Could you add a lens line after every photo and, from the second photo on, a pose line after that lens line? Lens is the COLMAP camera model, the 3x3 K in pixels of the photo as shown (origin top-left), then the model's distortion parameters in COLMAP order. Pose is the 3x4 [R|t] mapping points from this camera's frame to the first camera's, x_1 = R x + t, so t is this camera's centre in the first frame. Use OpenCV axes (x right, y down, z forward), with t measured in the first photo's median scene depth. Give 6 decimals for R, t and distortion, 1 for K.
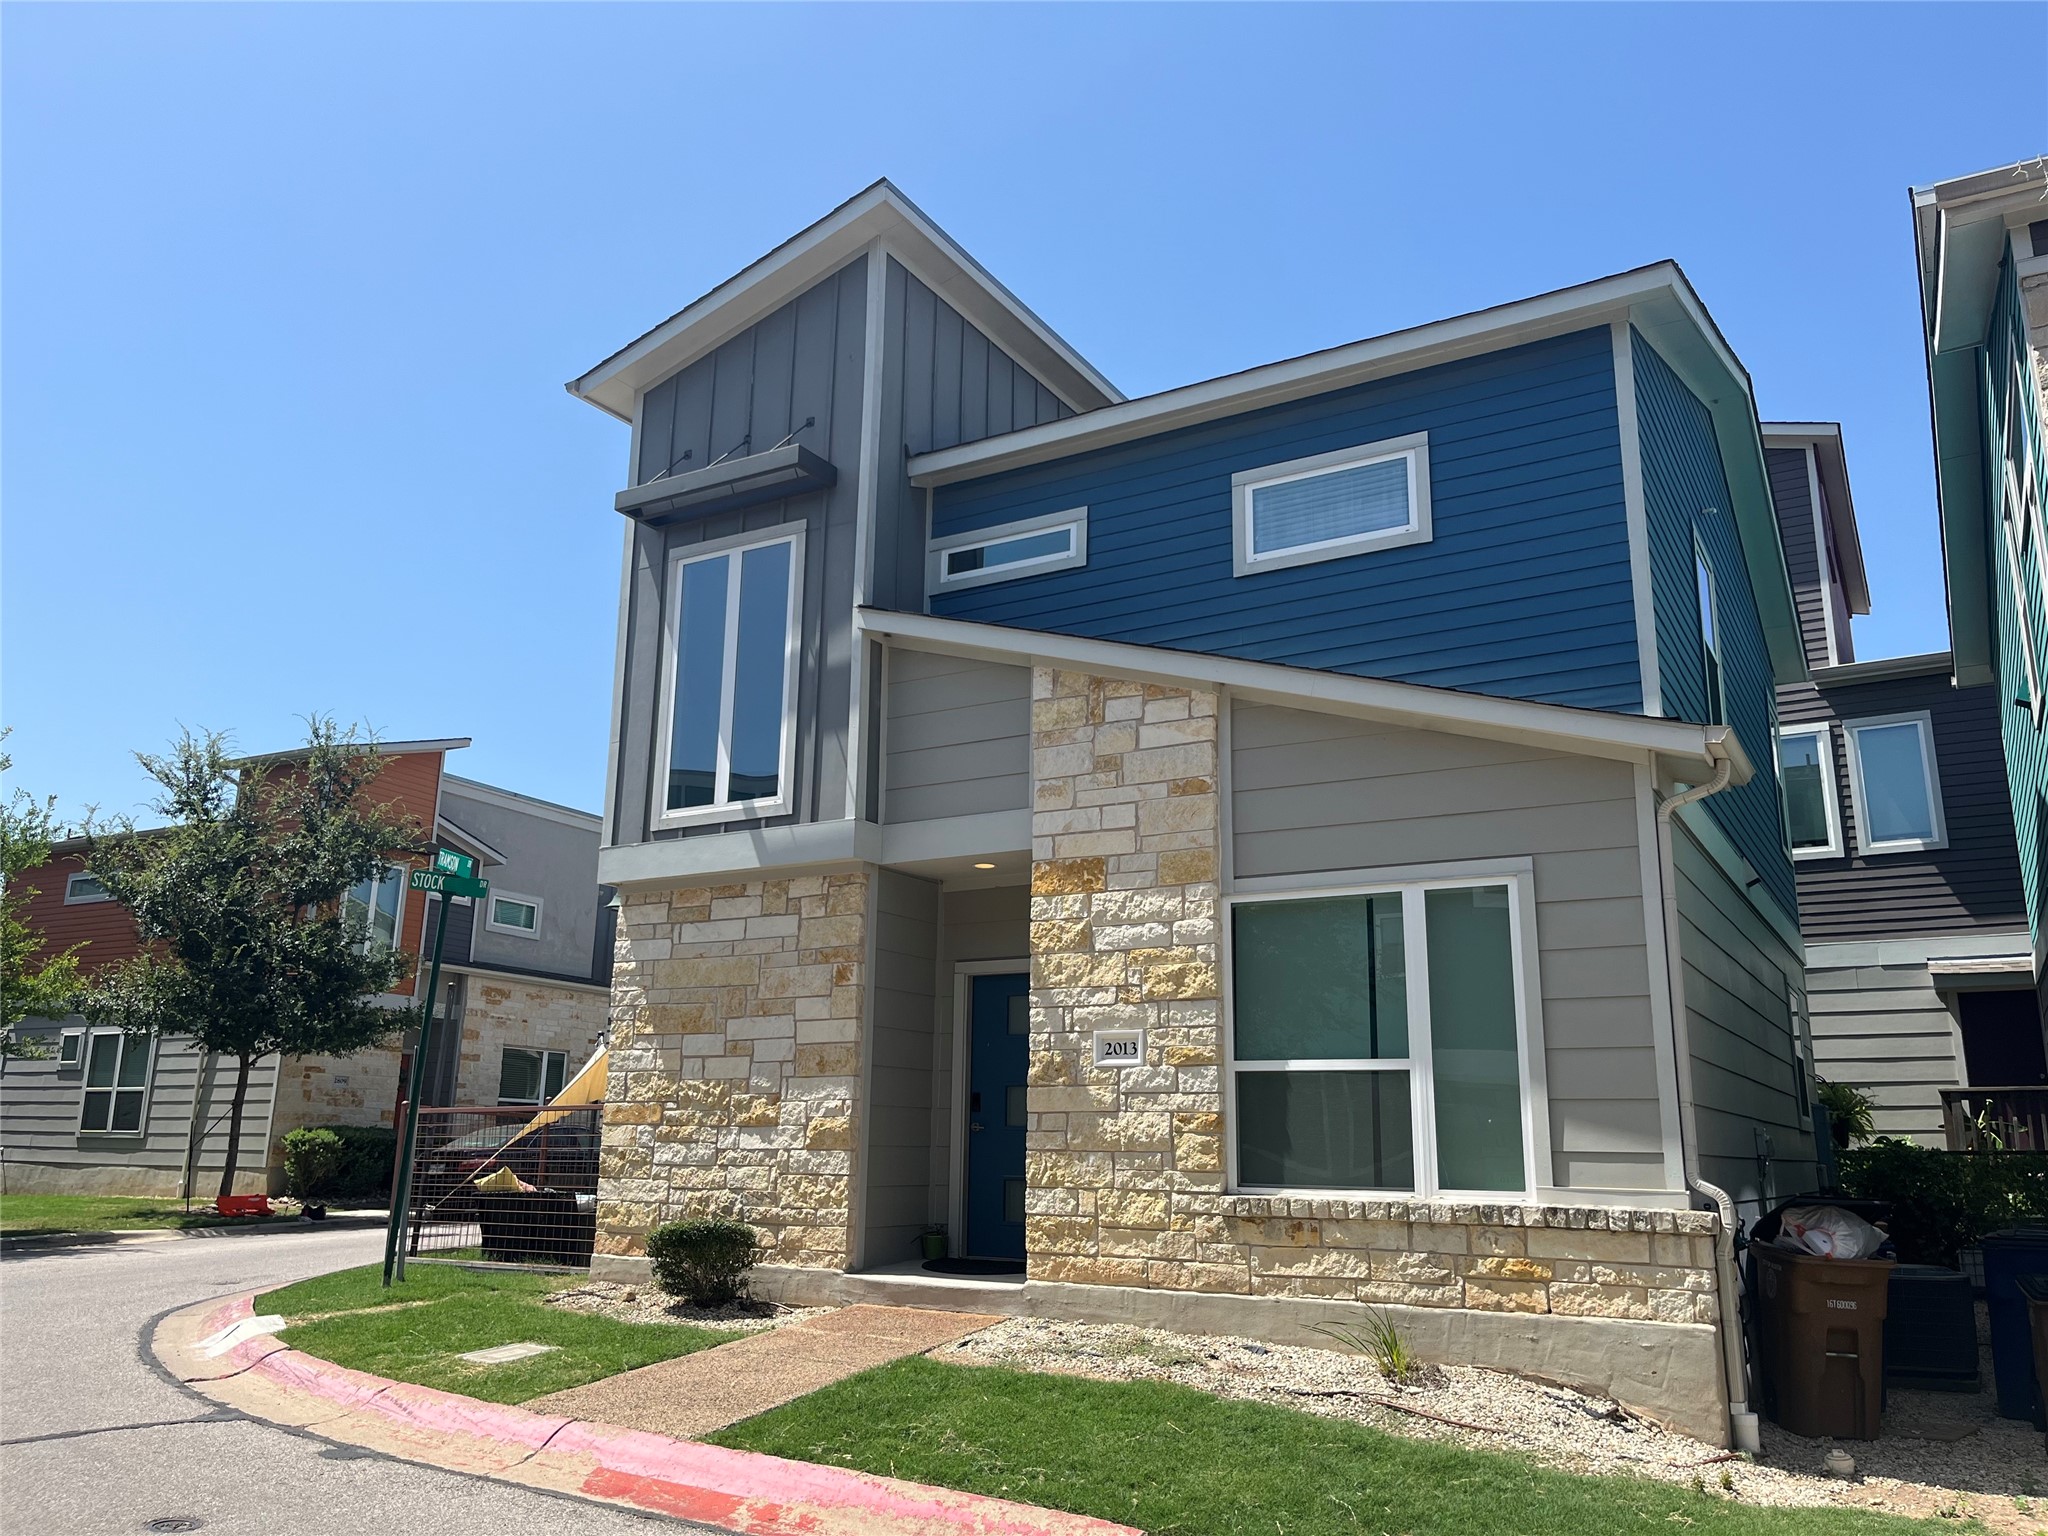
lens RADIAL K [[1547.2, 0, 1029.6], [0, 1547.2, 767.5], [0, 0, 1]] dist [0.015466, -0.007296]
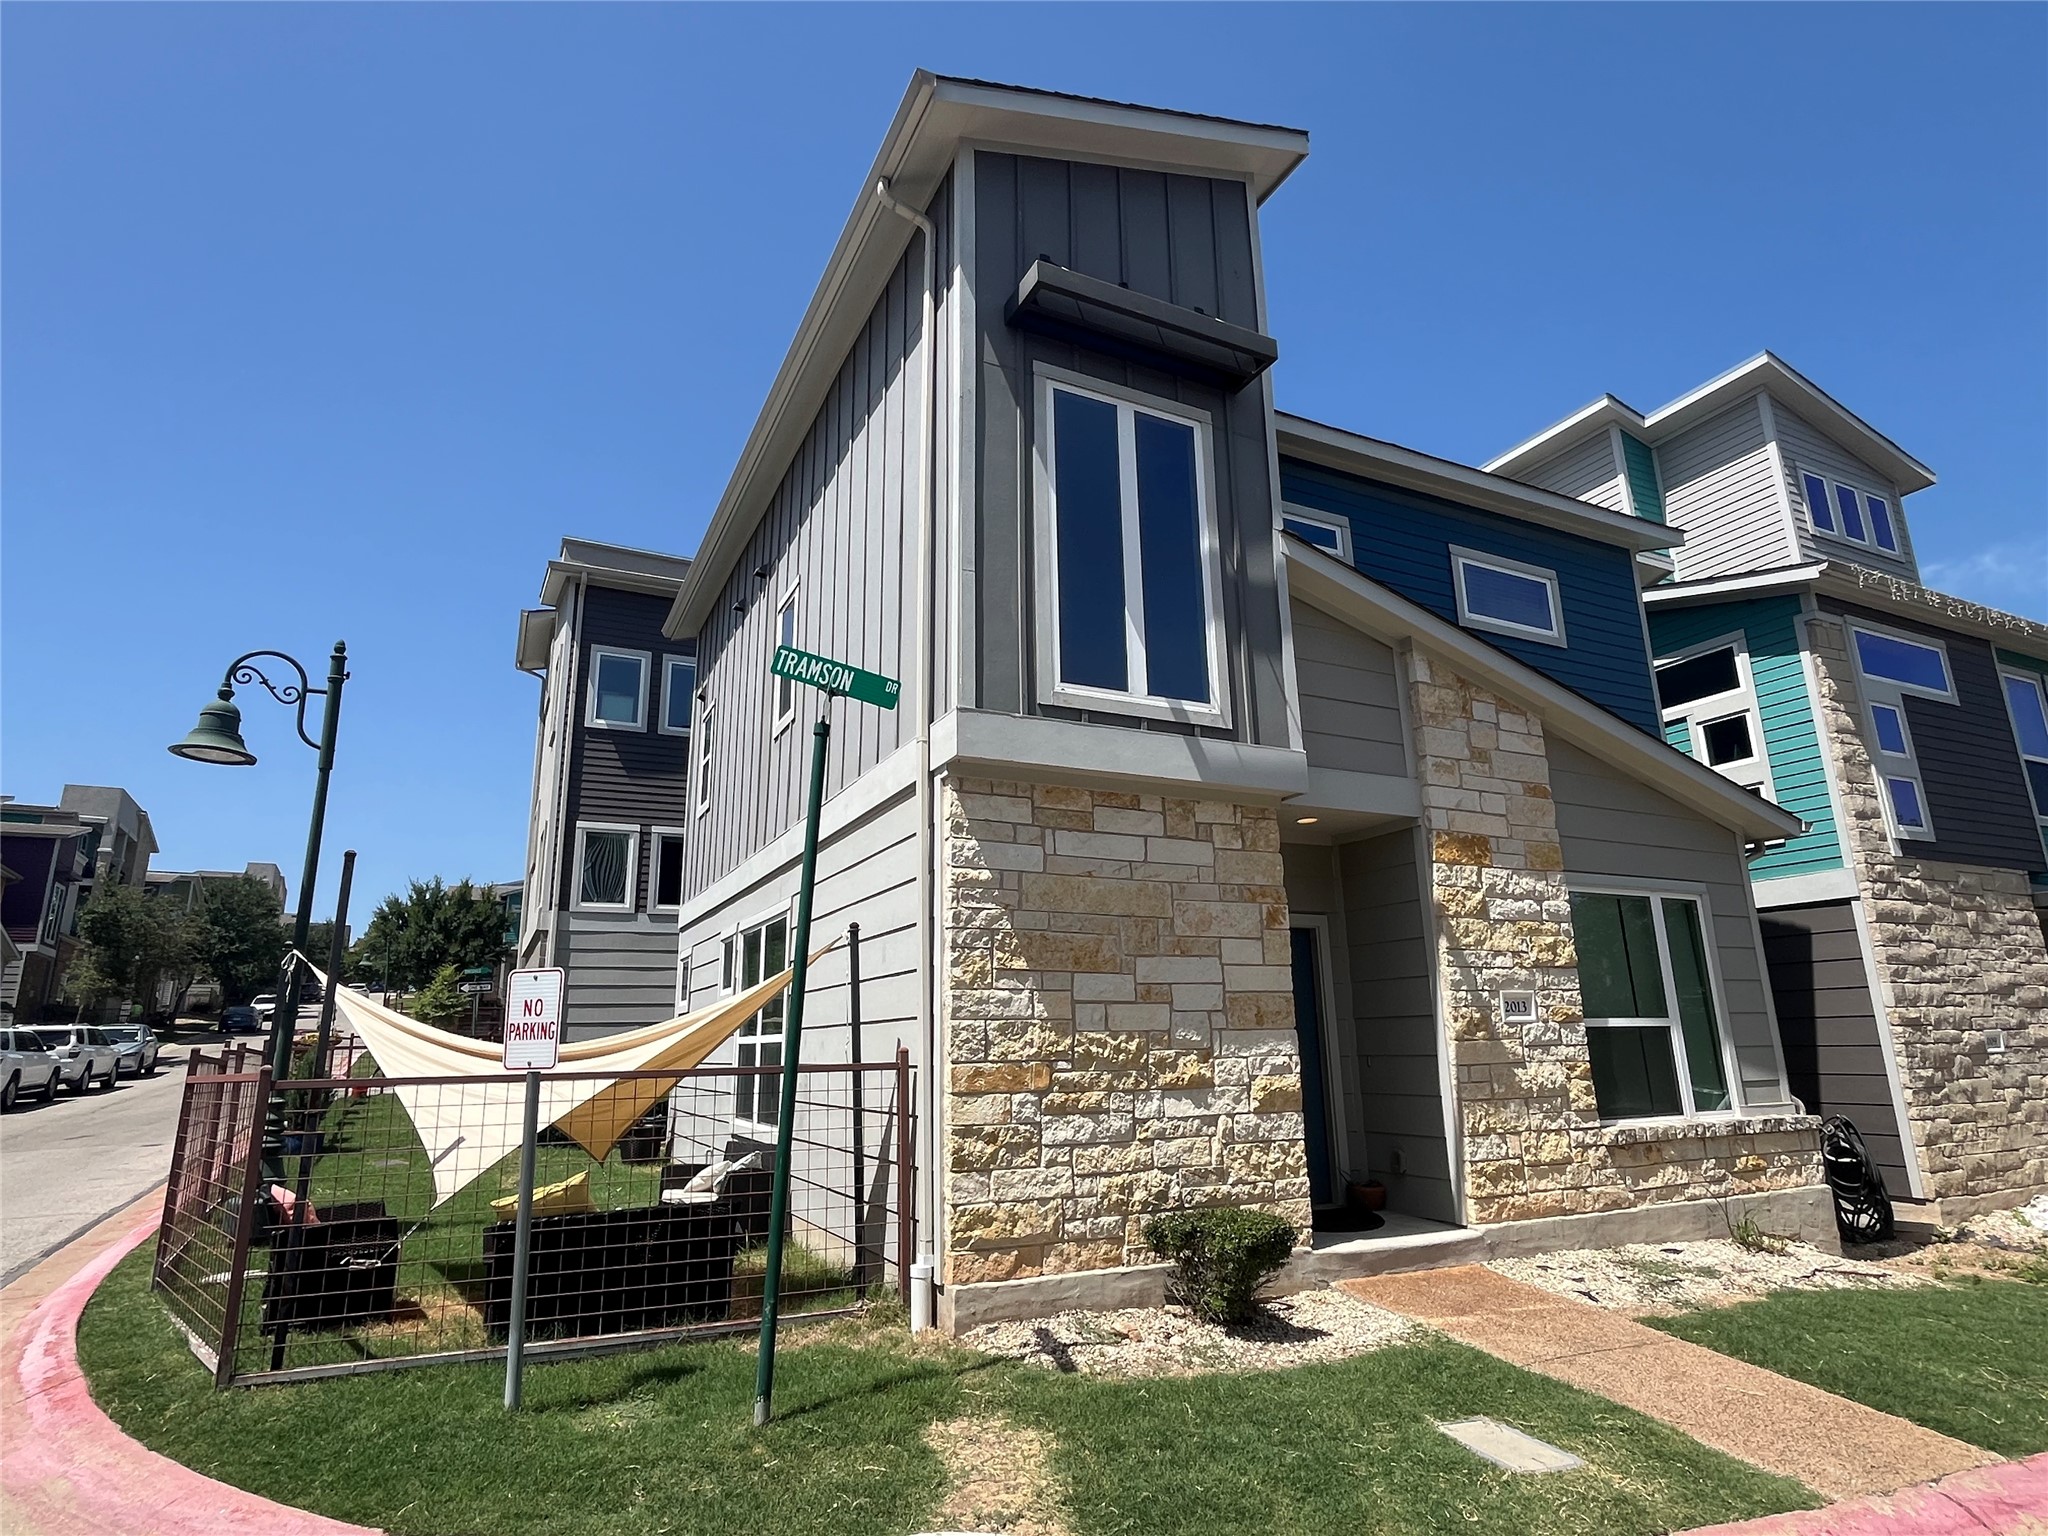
lens RADIAL K [[1085.2, 0, 1019.8], [0, 1085.2, 766.7], [0, 0, 1]] dist [-0.012937, -0.001589]
pose [[0.558331, 0.188723, 0.807868, -0.752247], [-0.179688, 0.978176, -0.104322, 0.143826], [-0.809925, -0.086918, 0.580057, 0.775215]]
